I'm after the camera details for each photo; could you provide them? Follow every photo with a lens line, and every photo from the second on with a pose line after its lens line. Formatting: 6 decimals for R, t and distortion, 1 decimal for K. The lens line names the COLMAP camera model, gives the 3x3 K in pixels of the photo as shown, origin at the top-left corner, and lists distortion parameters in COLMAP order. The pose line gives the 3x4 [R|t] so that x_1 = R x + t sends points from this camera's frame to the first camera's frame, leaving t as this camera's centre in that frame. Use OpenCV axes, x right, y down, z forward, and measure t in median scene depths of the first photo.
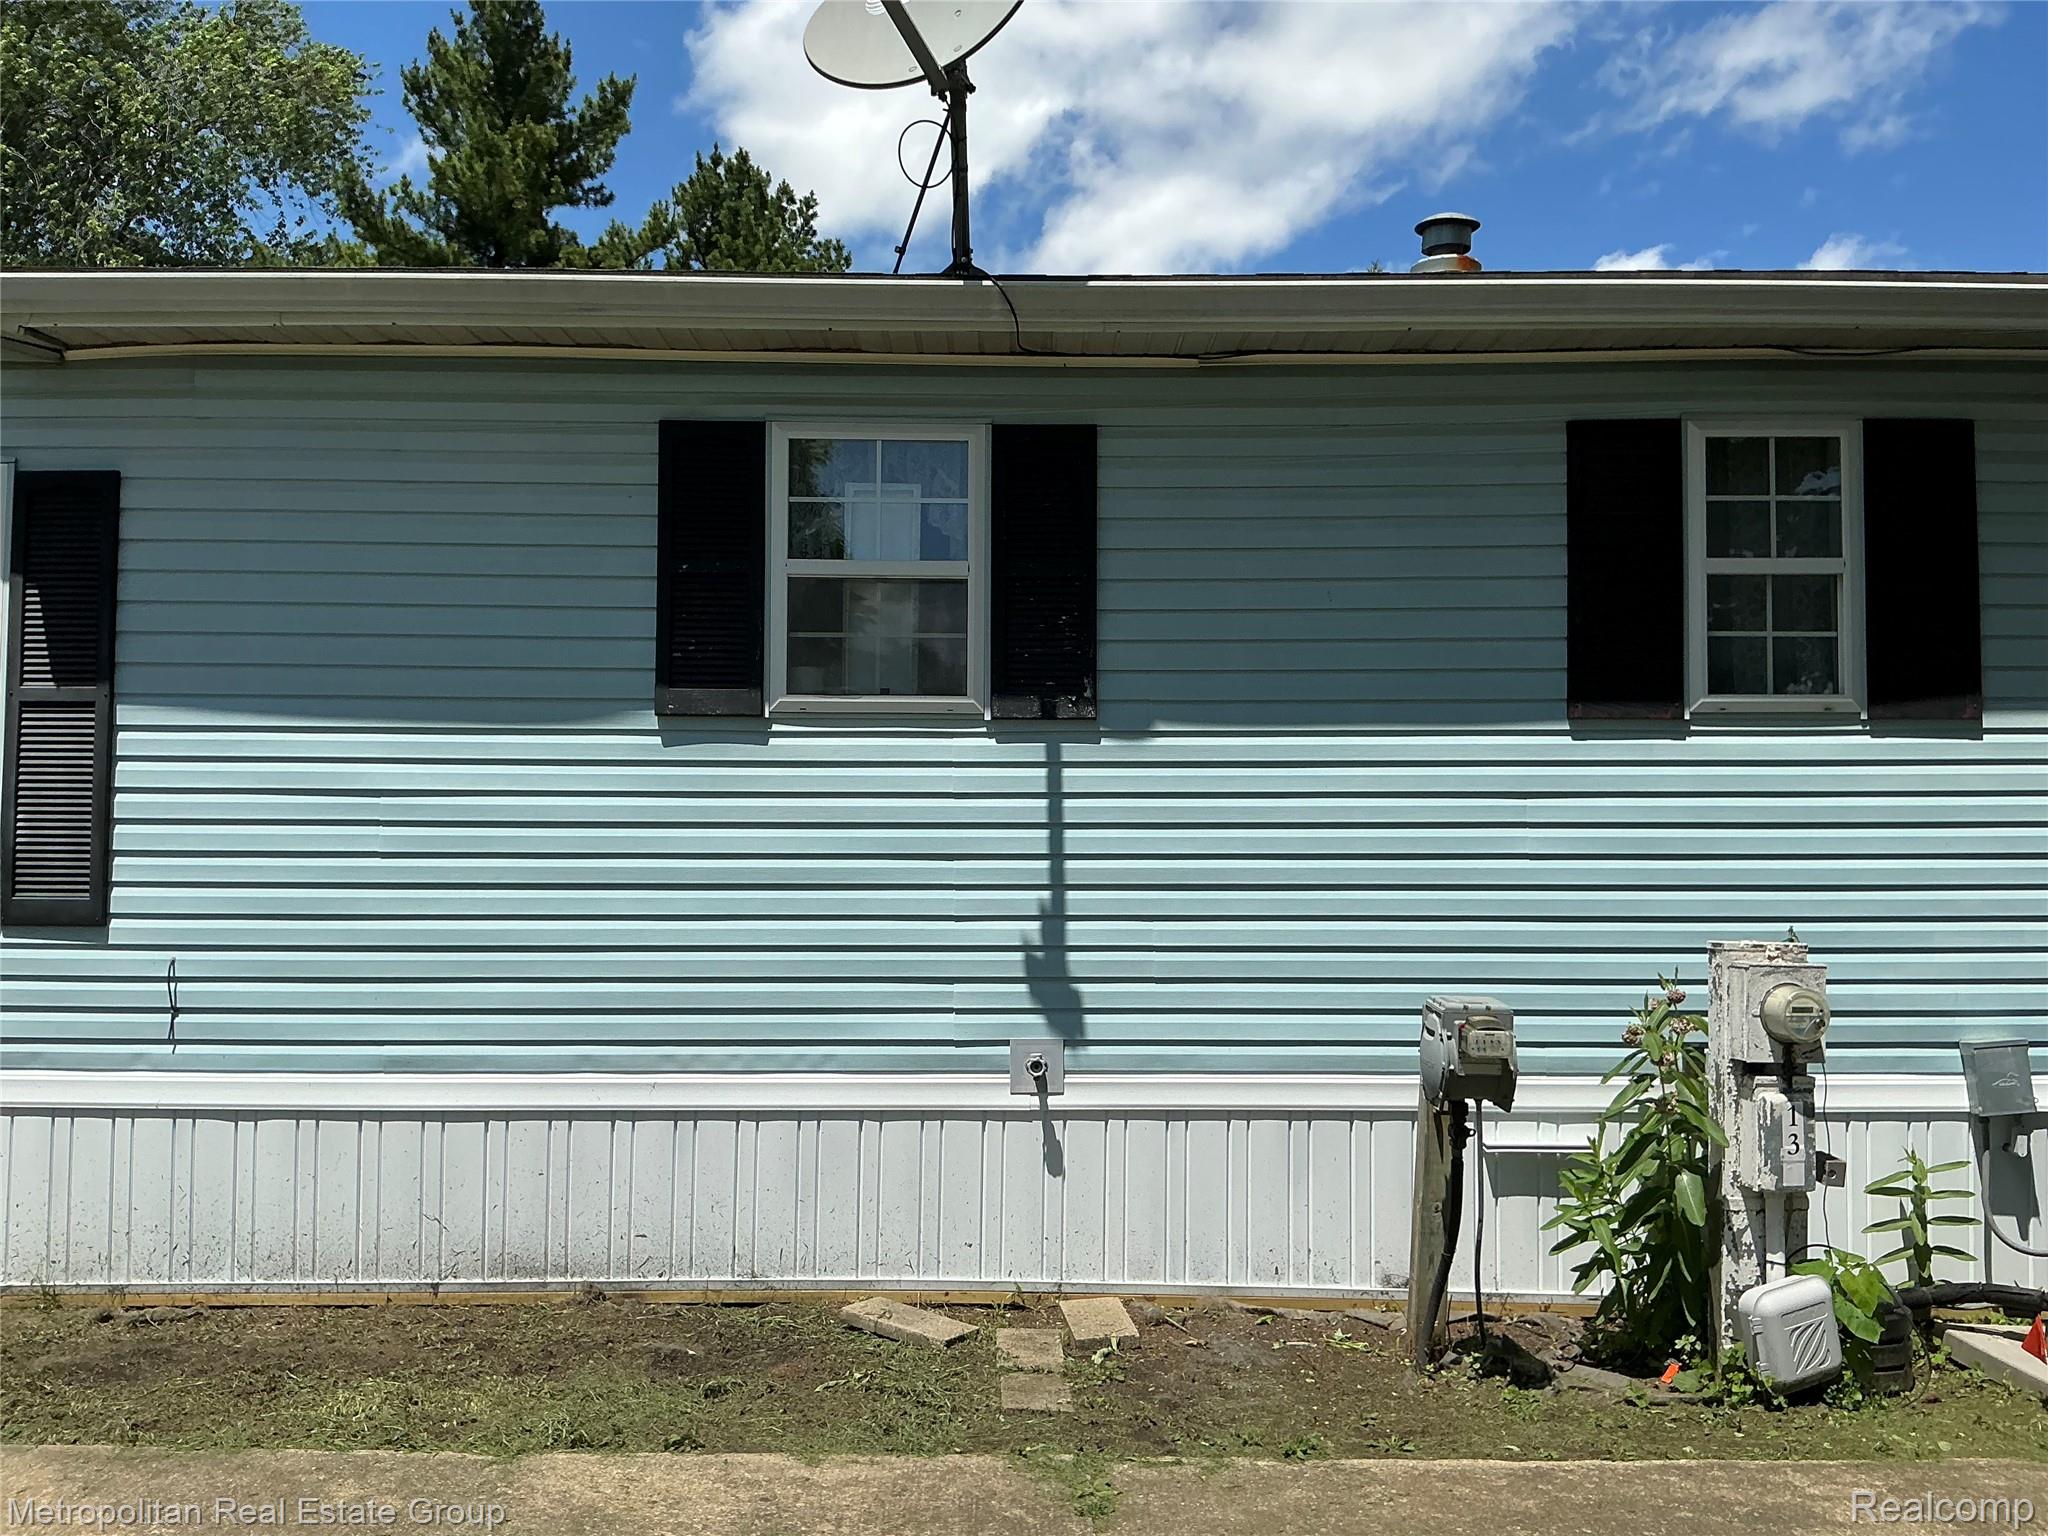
lens RADIAL K [[1698.9, 0, 1021.3], [0, 1698.9, 770.1], [0, 0, 1]] dist [0.153824, -0.312528]
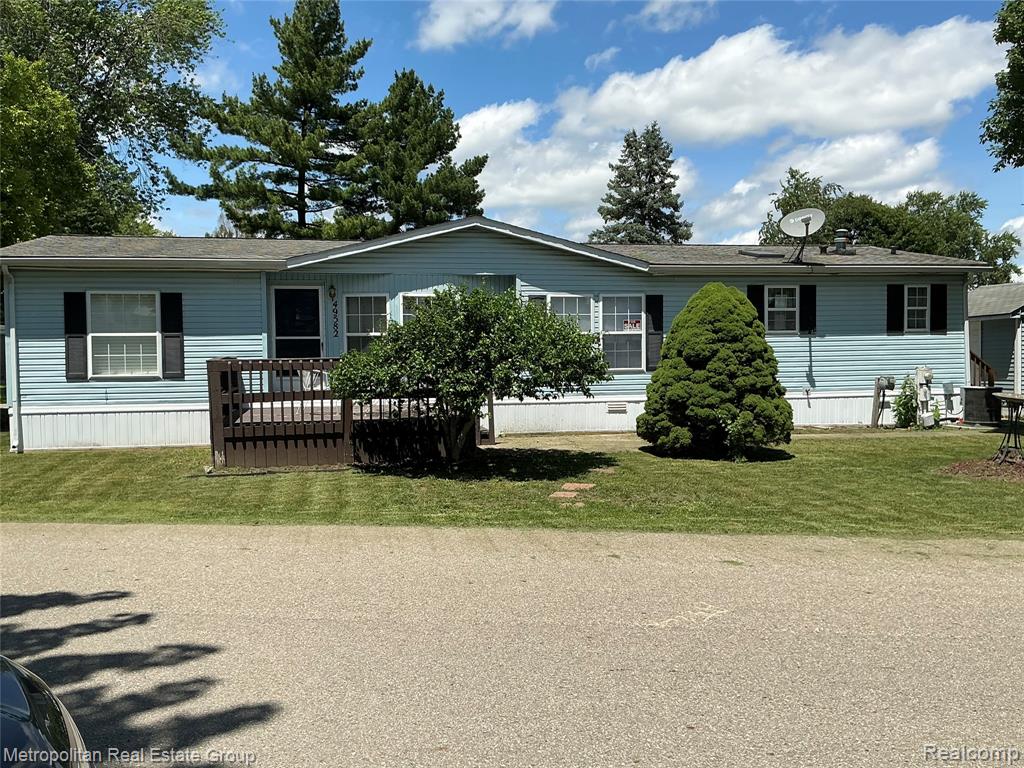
lens RADIAL K [[922.7, 0, 512.0], [0, 922.7, 384.0], [0, 0, 1]] dist [0.166255, -0.349721]
pose [[0.982393, -0.020513, 0.185695, -1.669065], [0.006079, 0.996937, 0.077971, -0.120161], [-0.186725, -0.075469, 0.979509, -2.112425]]
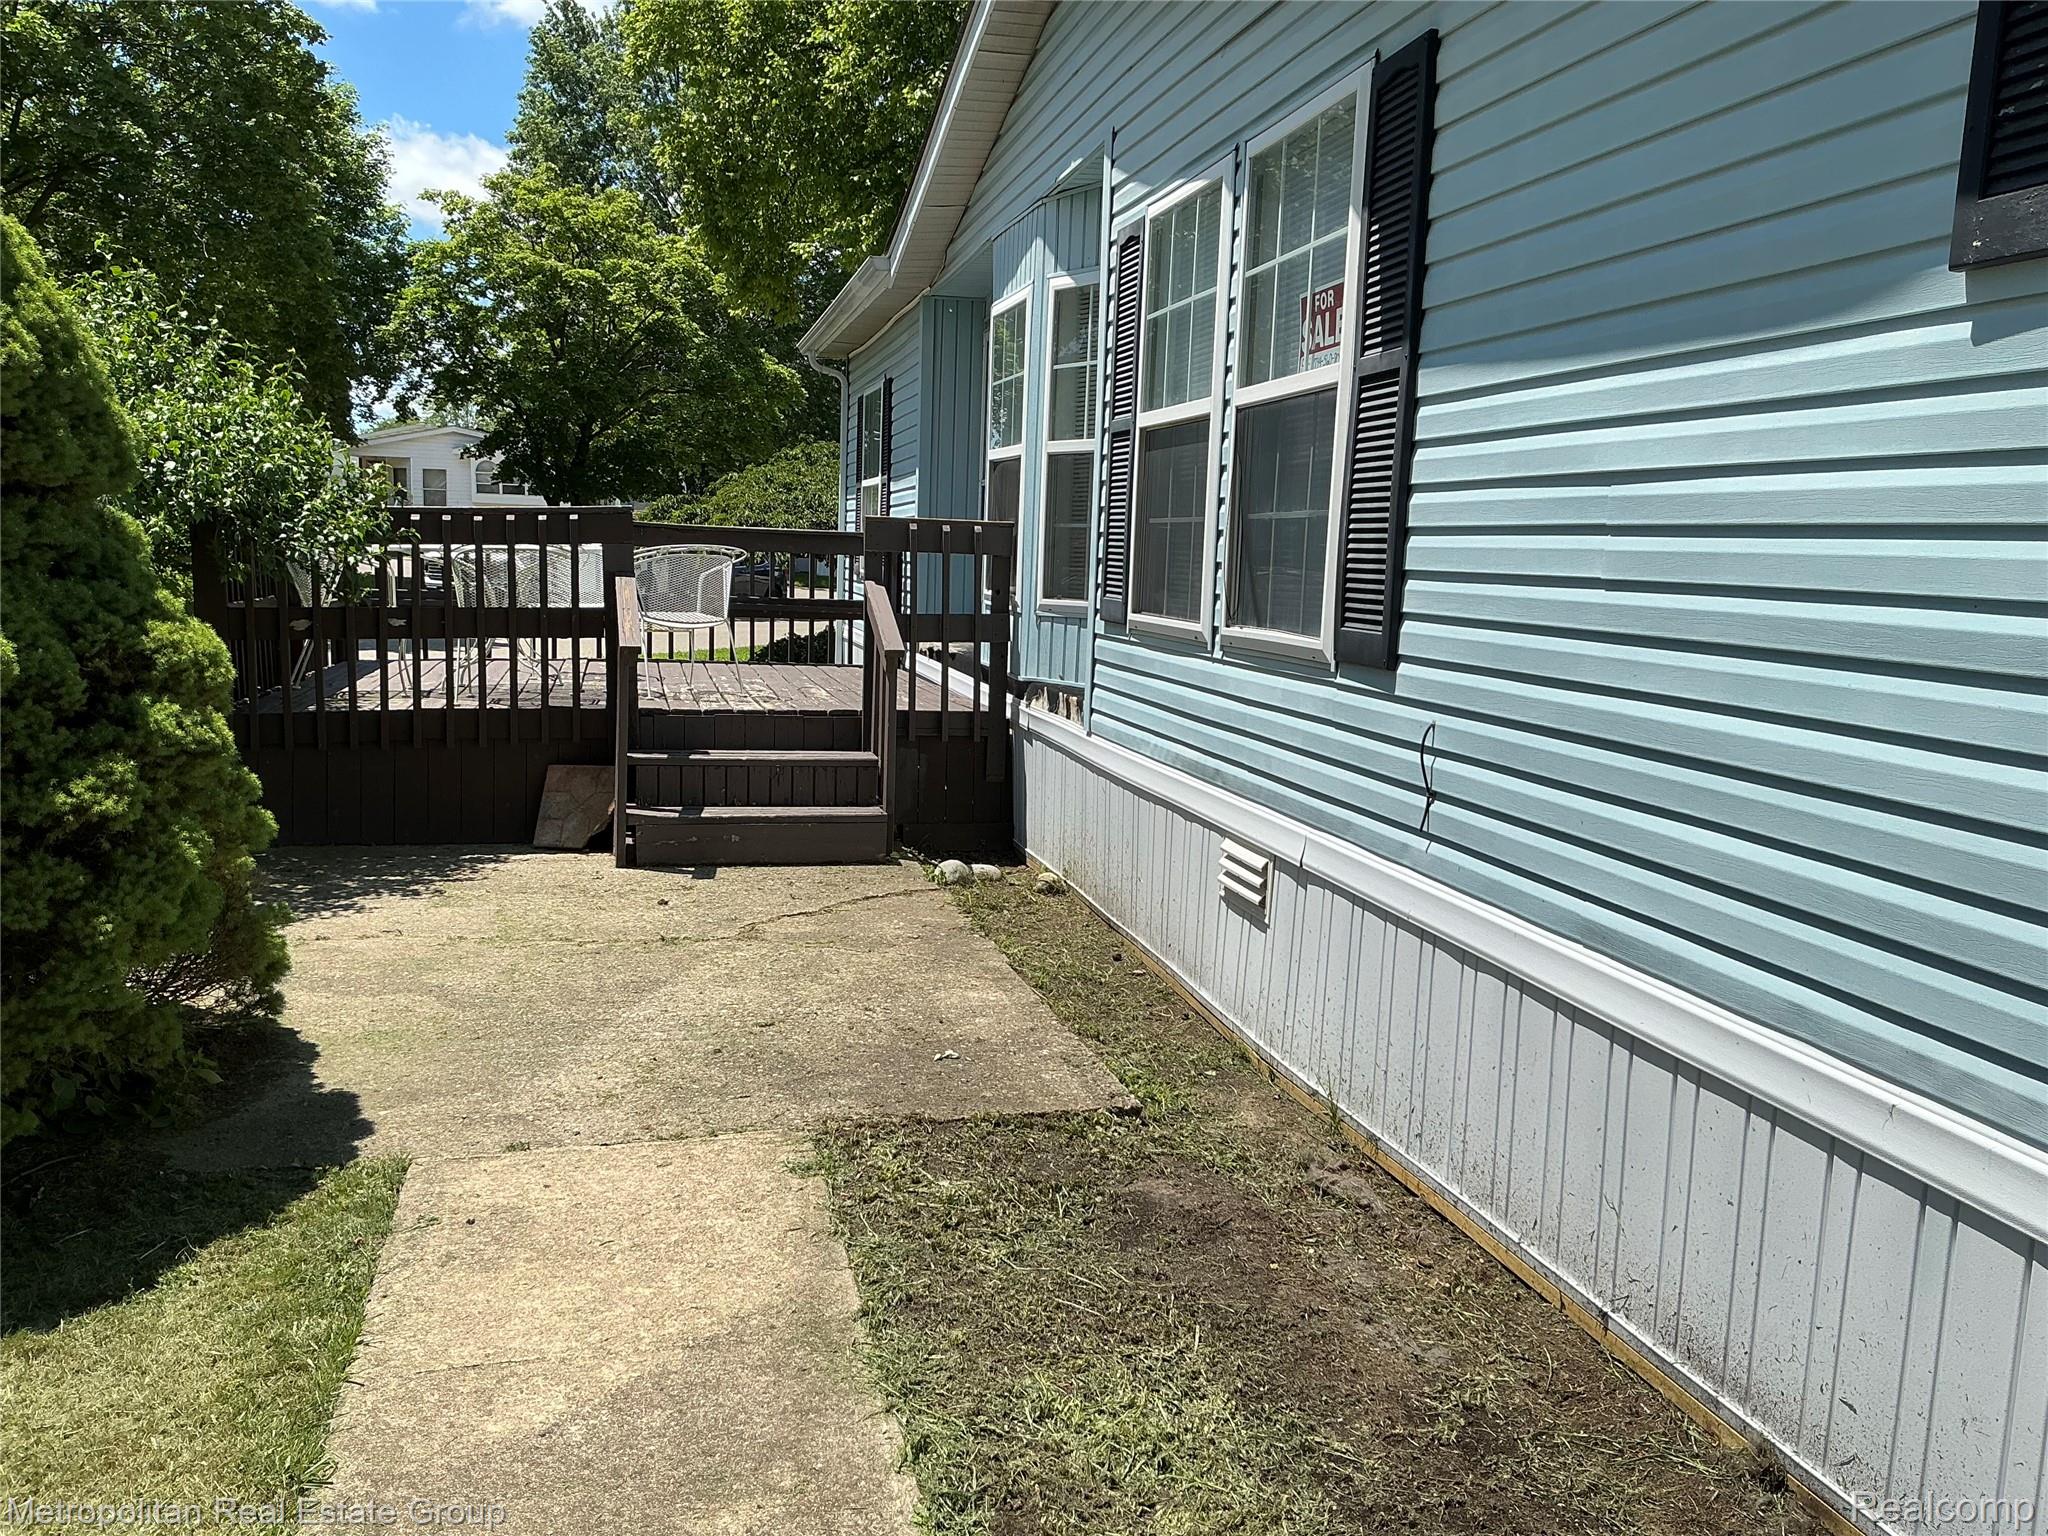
lens RADIAL K [[1698.9, 0, 1021.3], [0, 1698.9, 770.1], [0, 0, 1]] dist [0.153824, -0.312528]
pose [[0.210372, 0.128728, -0.969109, 0.167373], [0.012343, 0.990864, 0.134298, 0.030297], [0.977543, -0.040214, 0.206861, 0.681181]]
